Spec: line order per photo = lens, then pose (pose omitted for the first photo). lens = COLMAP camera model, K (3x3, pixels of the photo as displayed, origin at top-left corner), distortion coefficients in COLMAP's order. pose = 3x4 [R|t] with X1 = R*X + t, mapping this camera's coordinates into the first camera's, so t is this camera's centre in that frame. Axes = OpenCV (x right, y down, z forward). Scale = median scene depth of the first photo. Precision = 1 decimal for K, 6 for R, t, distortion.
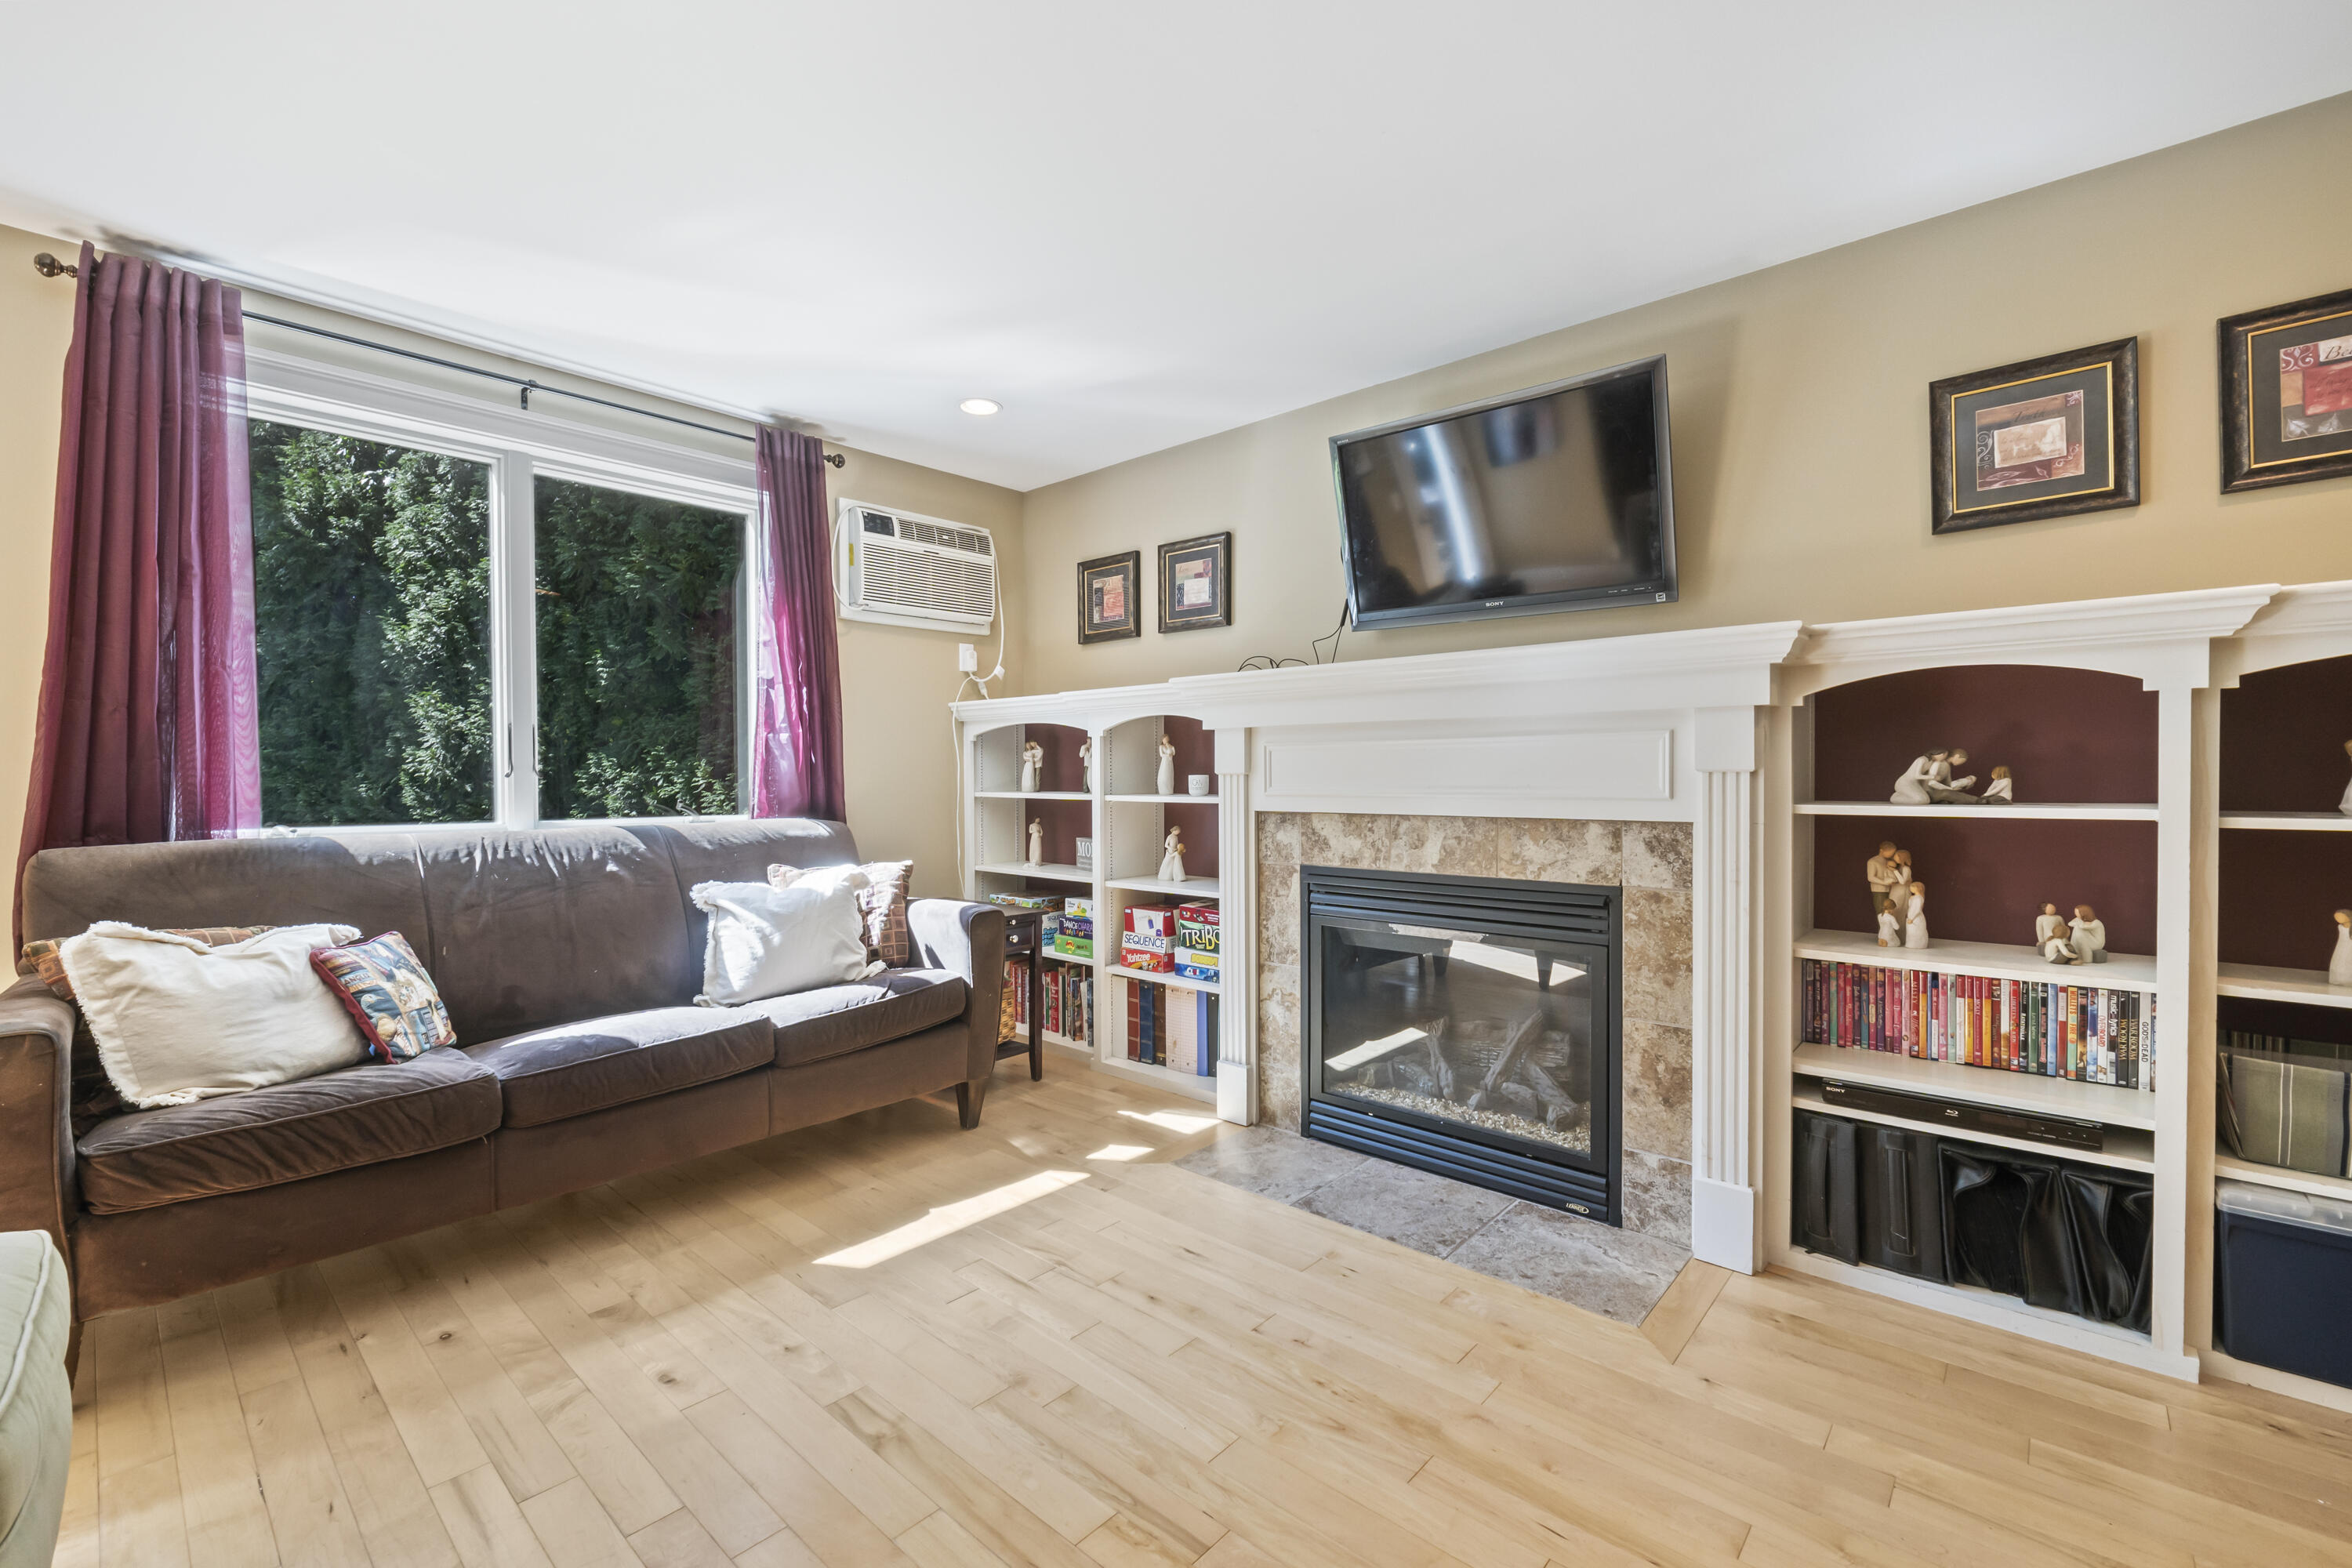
lens RADIAL K [[986.2, 0, 1162.9], [0, 986.2, 789.3], [0, 0, 1]] dist [-0.012509, 0.000337]
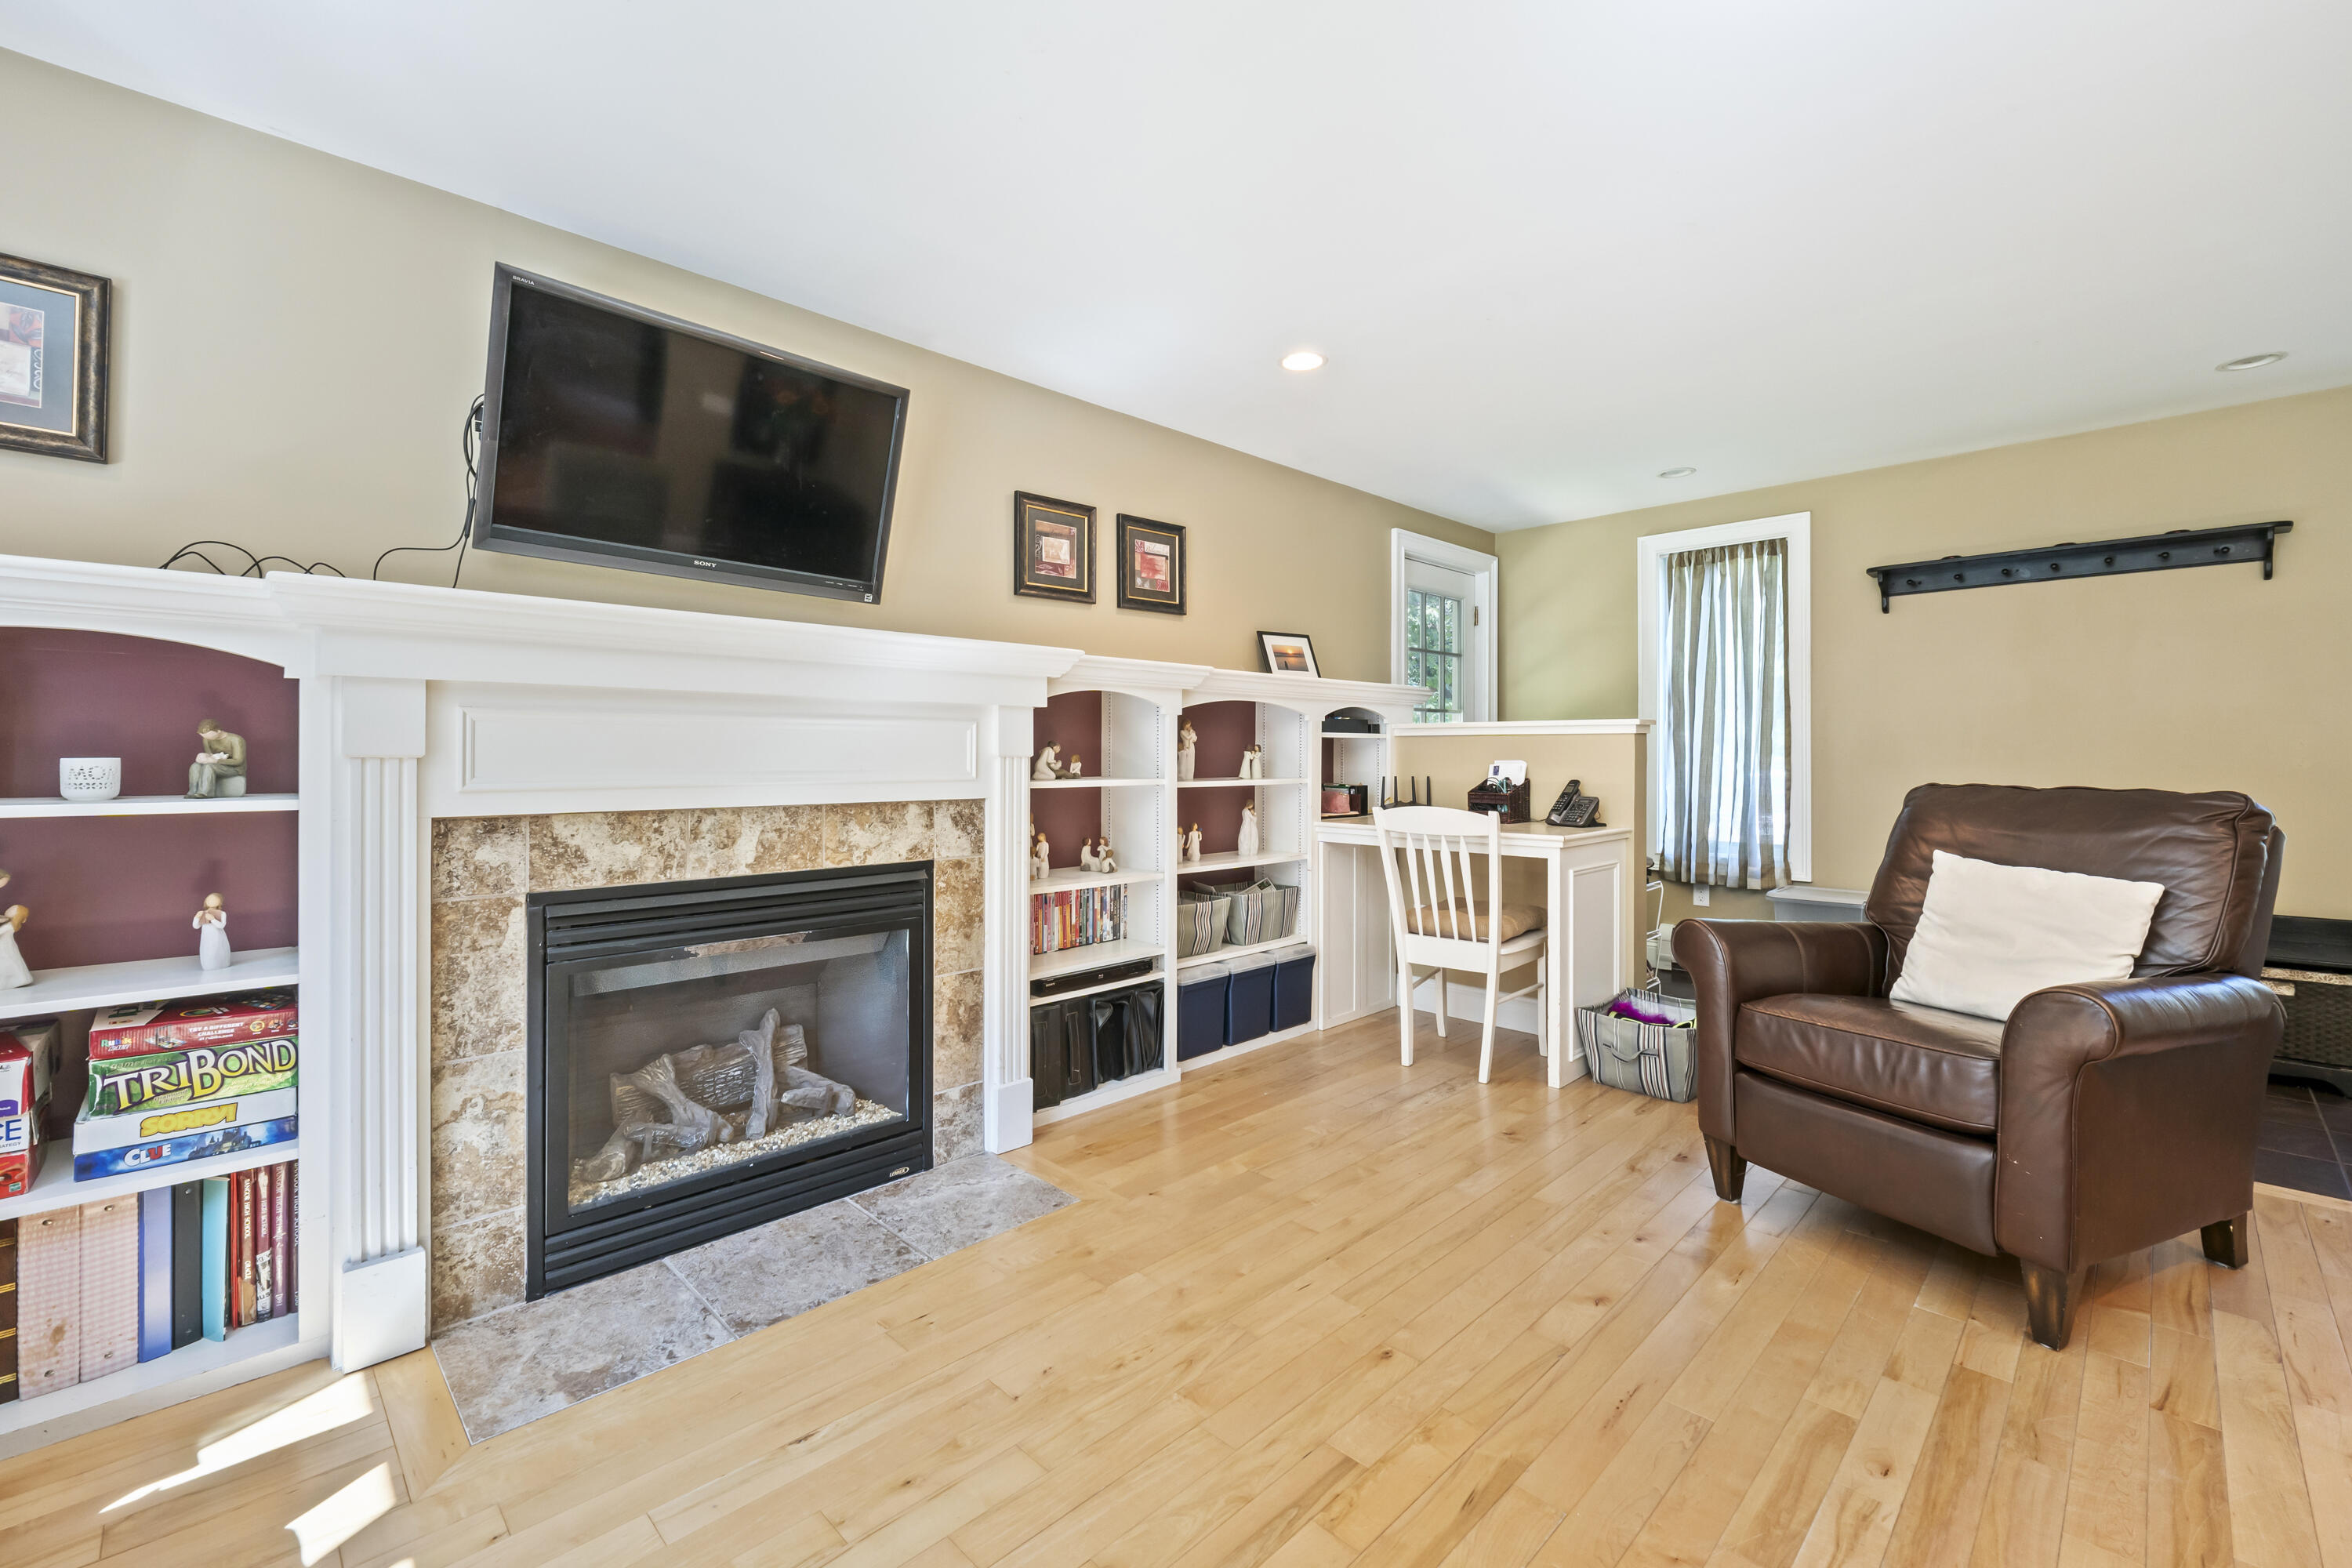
lens RADIAL K [[986.2, 0, 1180.0], [0, 986.2, 748.1], [0, 0, 1]] dist [-0.012509, 0.000337]
pose [[0.043476, 0.013065, 0.998969, -0.644769], [0.012171, 0.999833, -0.013606, -0.009095], [-0.998980, 0.012750, 0.043310, 0.675284]]
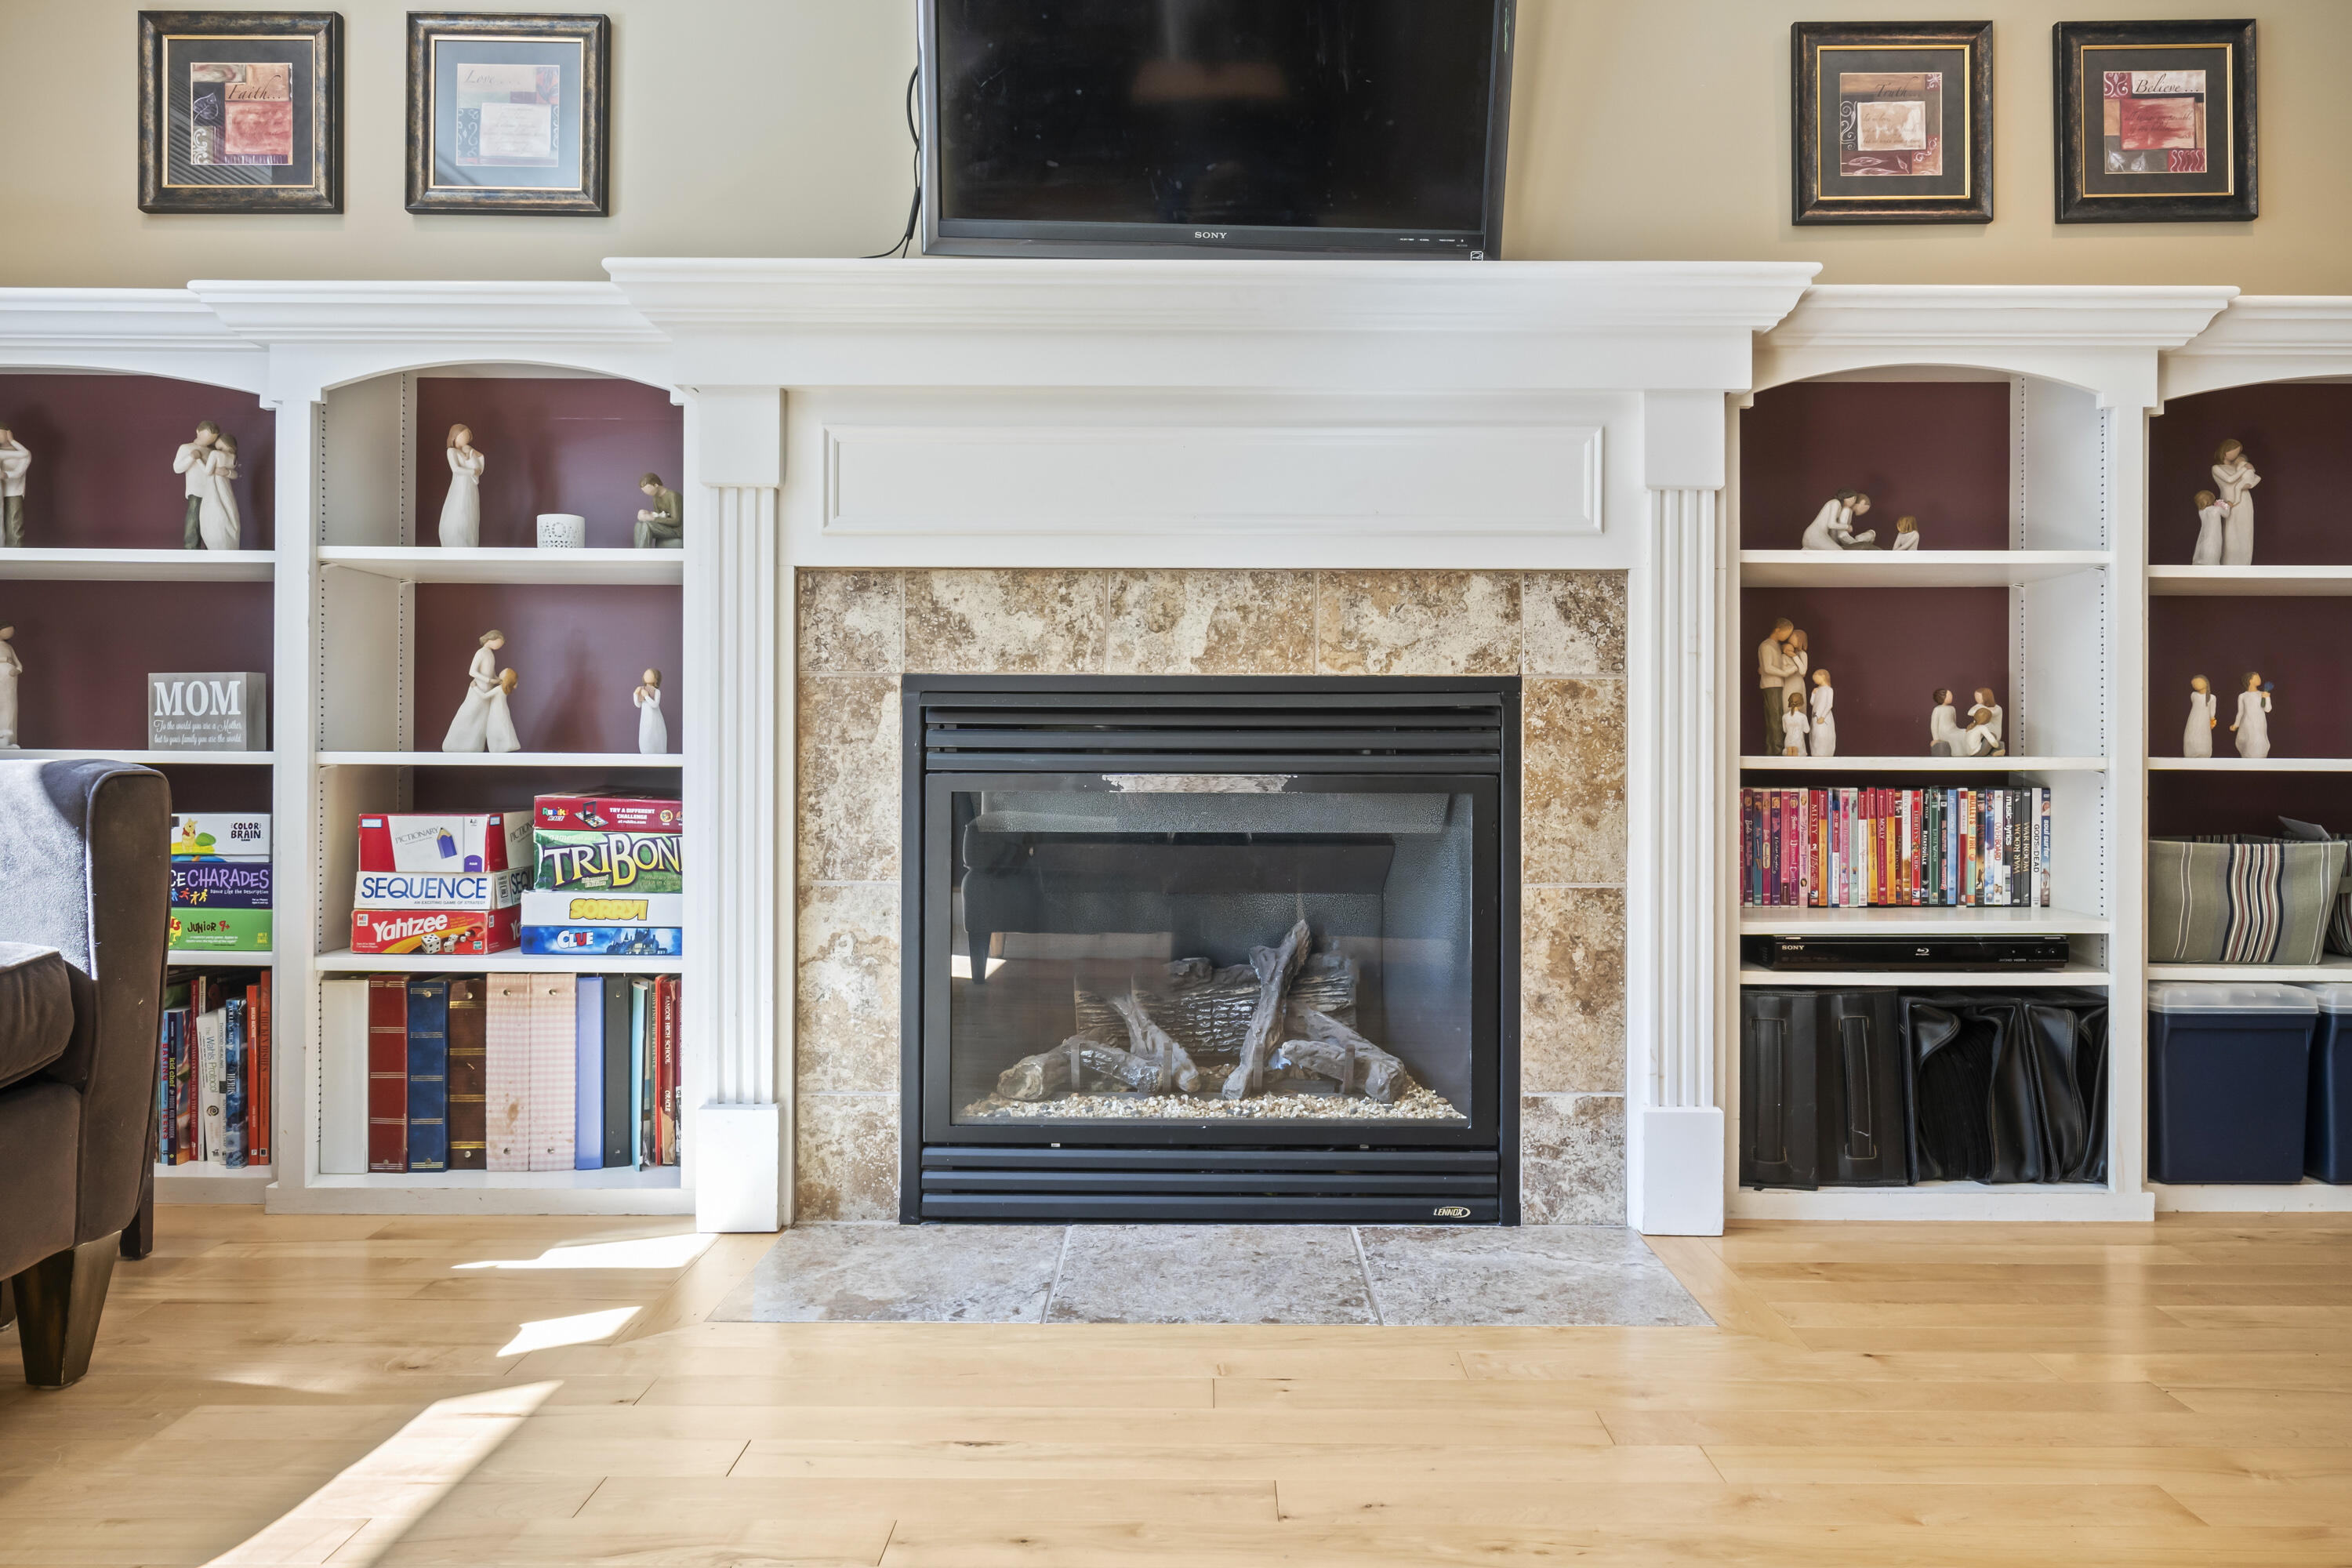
lens RADIAL K [[1611.7, 0, 1208.0], [0, 1611.7, 758.1], [0, 0, 1]] dist [-0.005821, 0.001472]
pose [[0.737463, 0.010456, 0.675306, -0.376331], [0.001335, 0.999856, -0.016938, 0.169596], [-0.675386, 0.013393, 0.737343, 0.380649]]
